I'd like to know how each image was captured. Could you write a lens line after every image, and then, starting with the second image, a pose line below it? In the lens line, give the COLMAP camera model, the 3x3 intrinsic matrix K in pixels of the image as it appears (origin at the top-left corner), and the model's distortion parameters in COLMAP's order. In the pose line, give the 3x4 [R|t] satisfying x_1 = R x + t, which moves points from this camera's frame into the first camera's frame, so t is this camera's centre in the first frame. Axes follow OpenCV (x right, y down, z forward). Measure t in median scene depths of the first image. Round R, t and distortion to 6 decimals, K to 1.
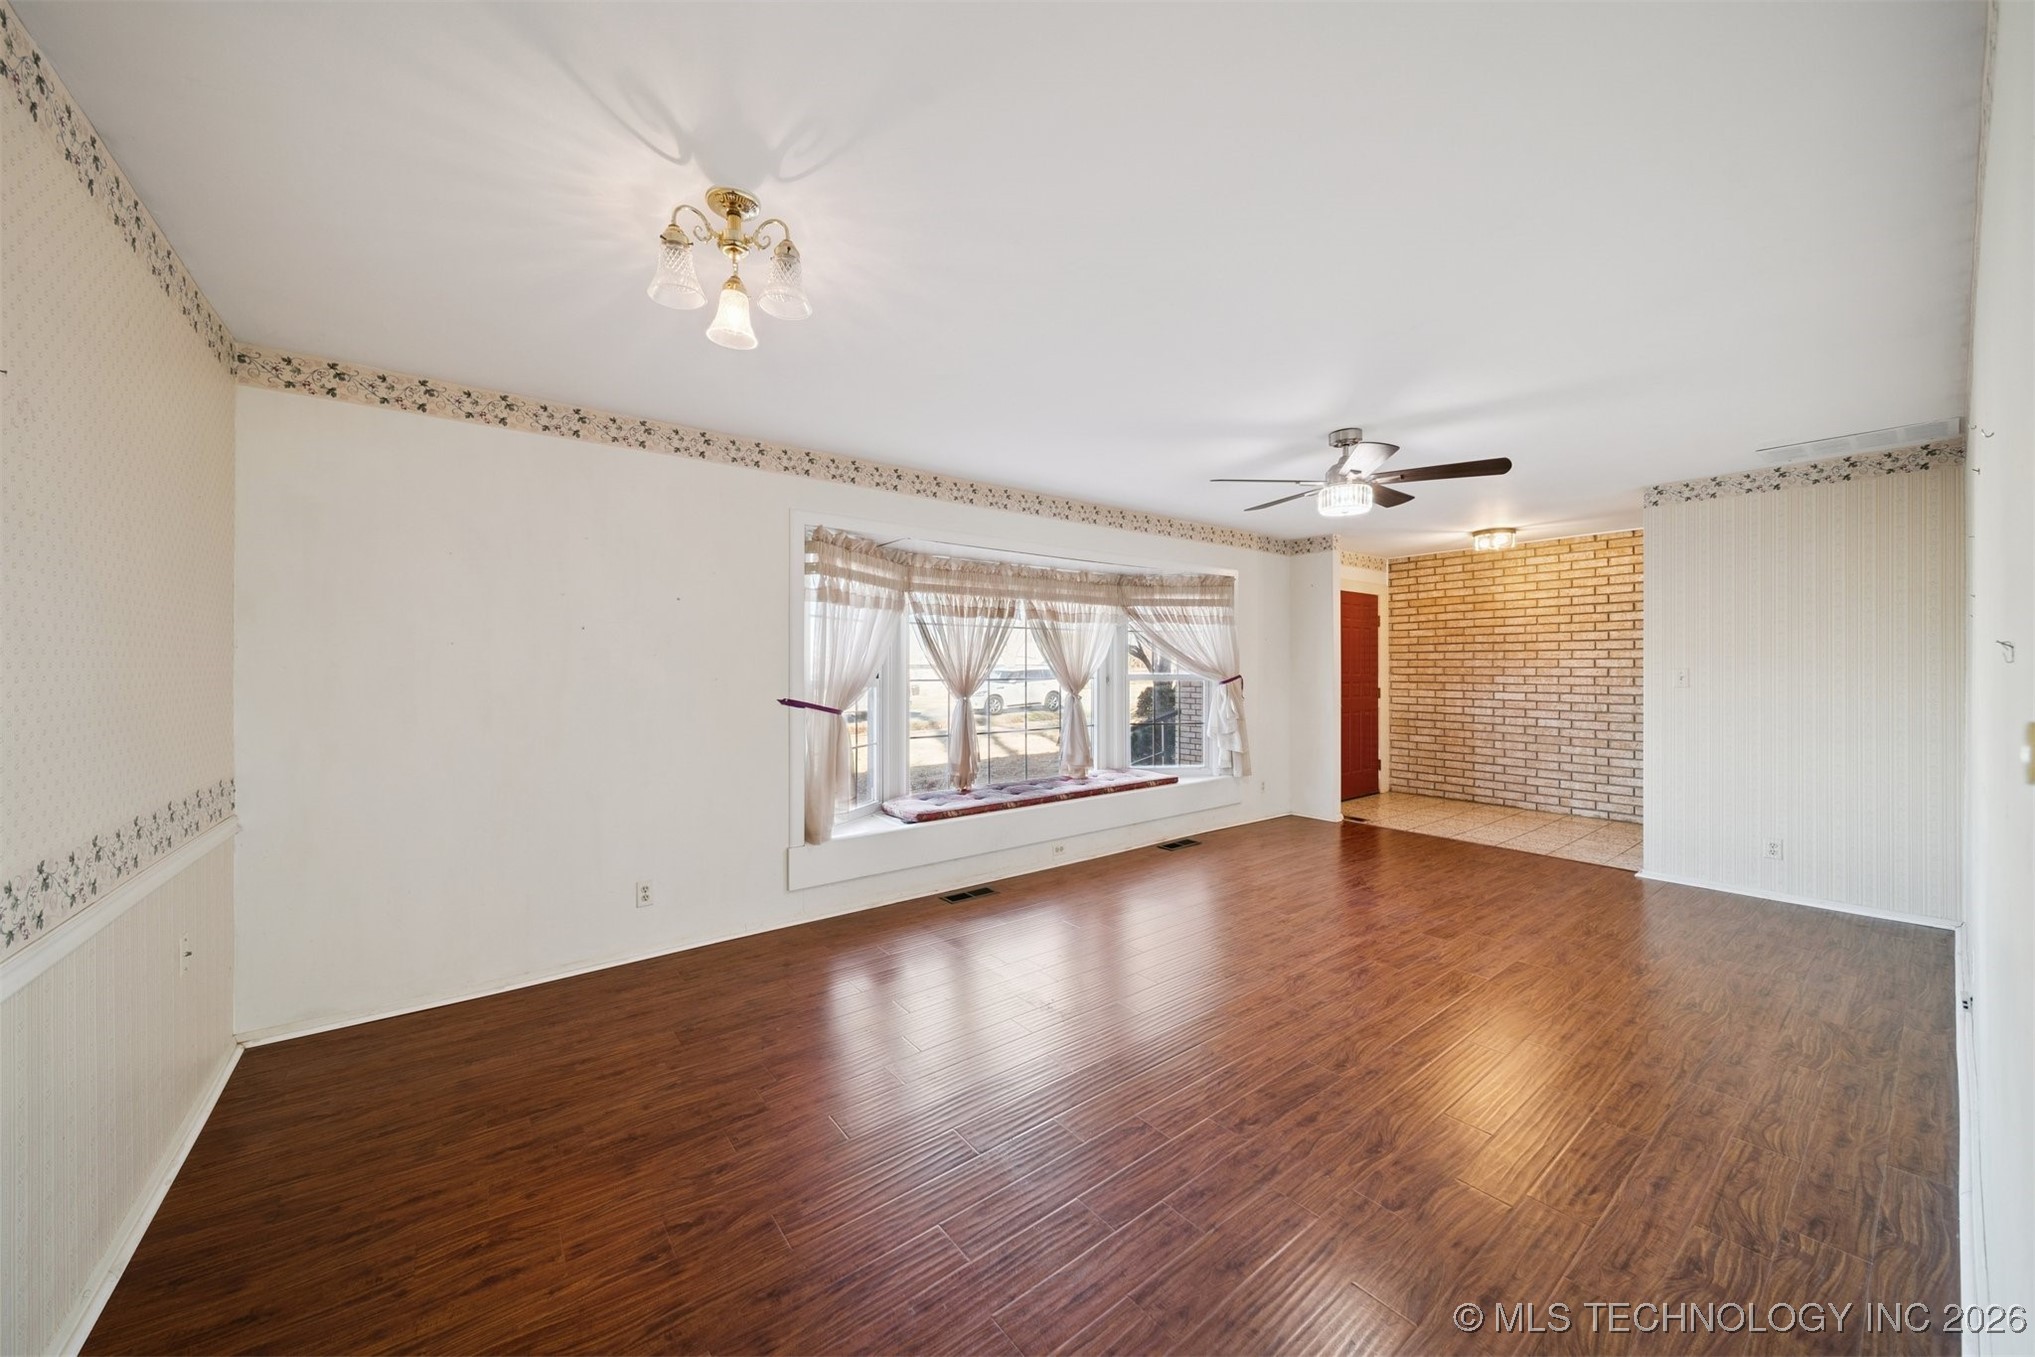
lens RADIAL K [[708.7, 0, 1013.8], [0, 708.7, 654.9], [0, 0, 1]] dist [-0.000956, -0.000126]
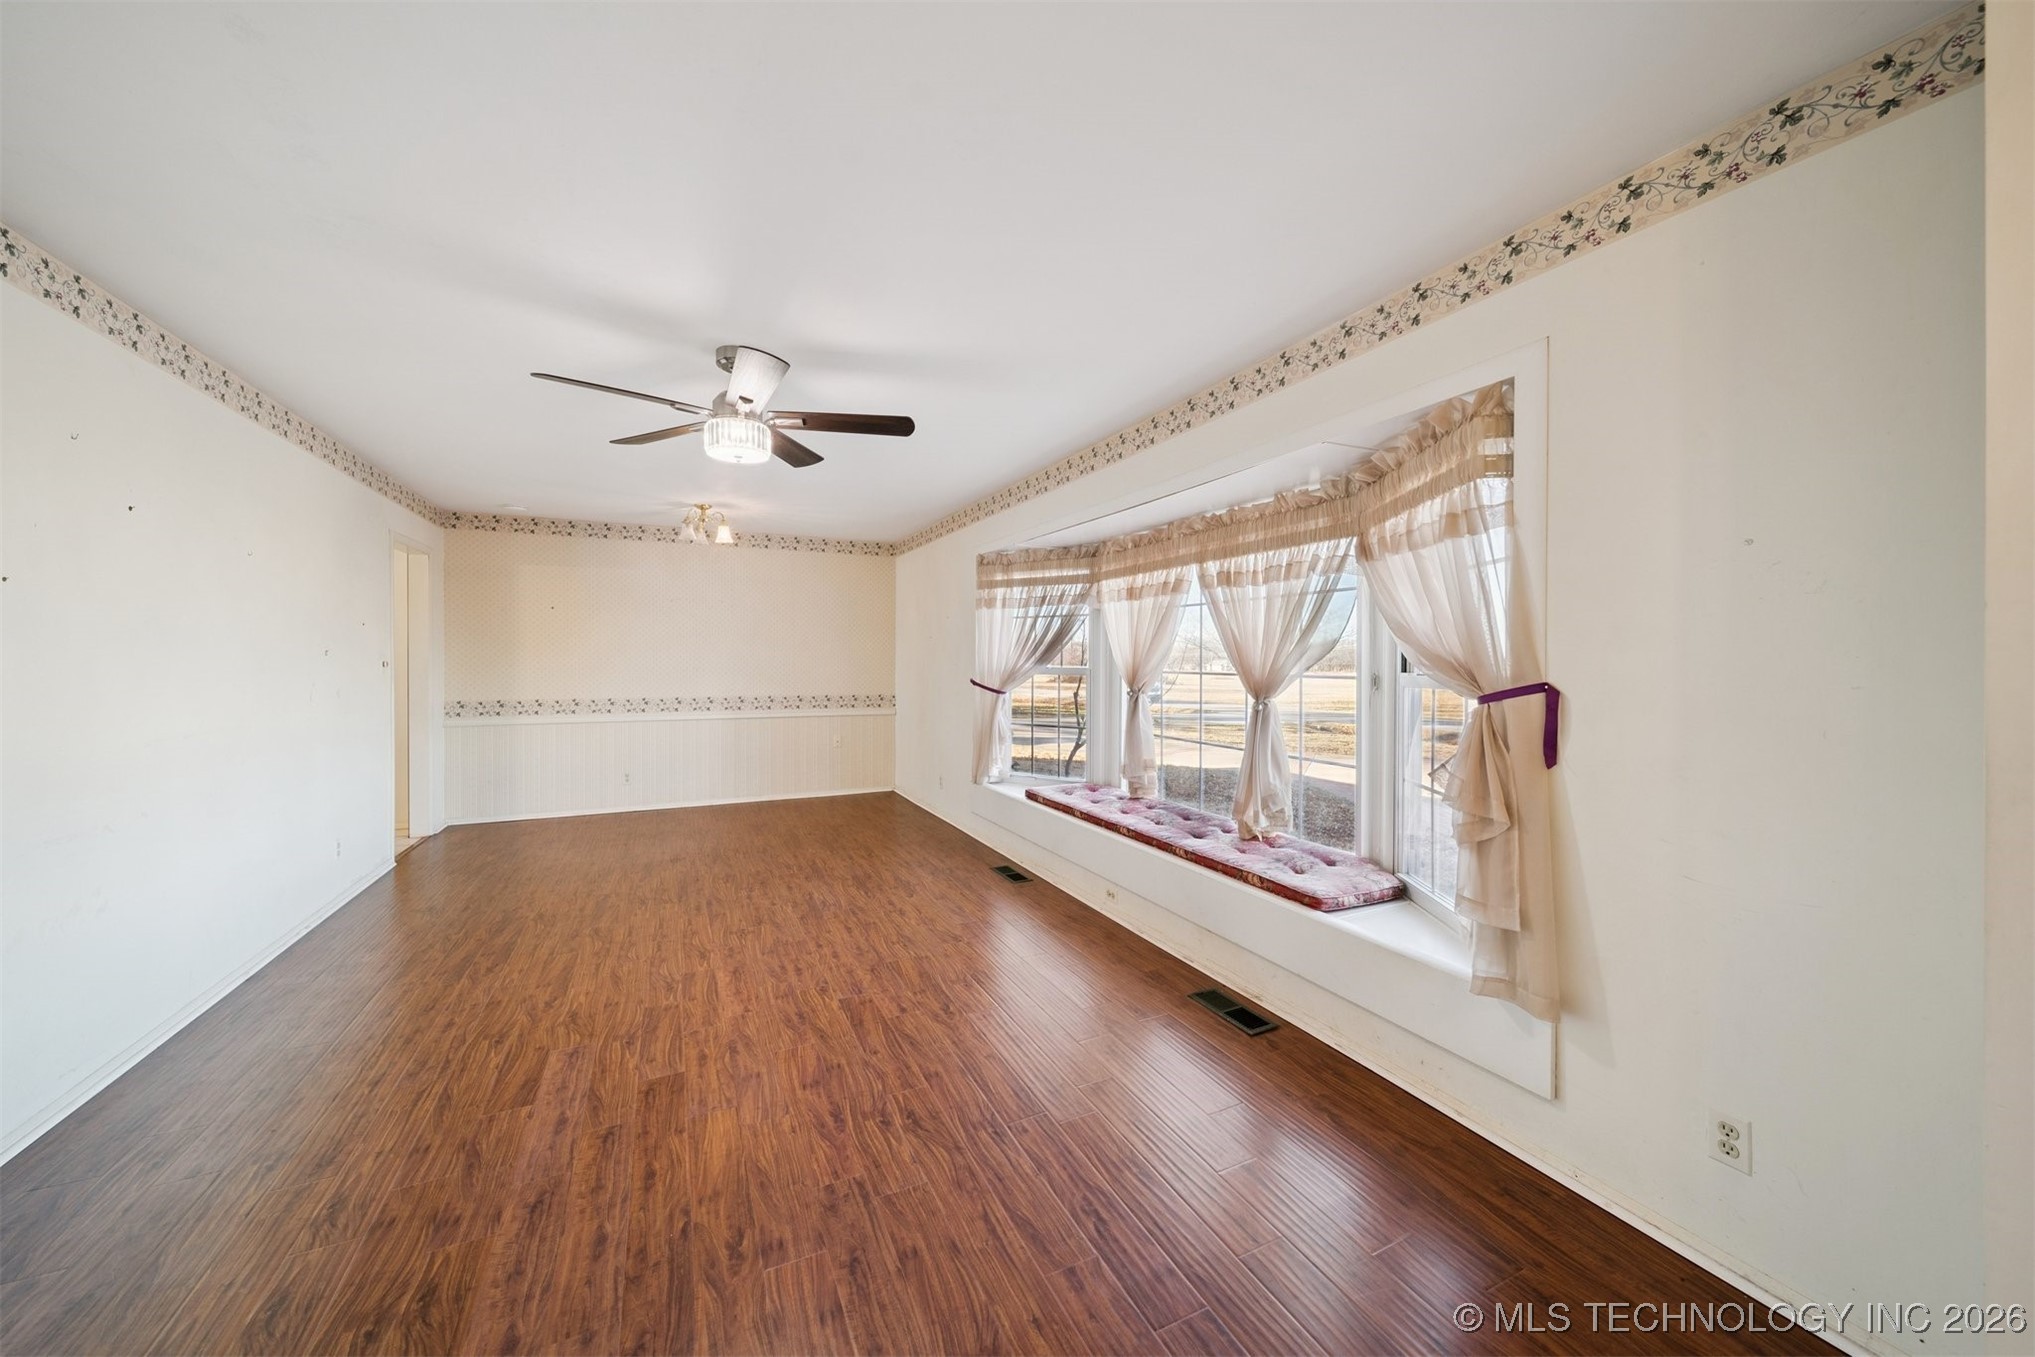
lens RADIAL K [[730.6, 0, 1014.1], [0, 730.6, 667.0], [0, 0, 1]] dist [0.001832, 0.000101]
pose [[-0.211754, 0.014812, -0.977211, 1.070711], [0.017838, 0.999777, 0.011289, 0.019826], [0.977160, -0.015041, -0.211971, 1.331489]]
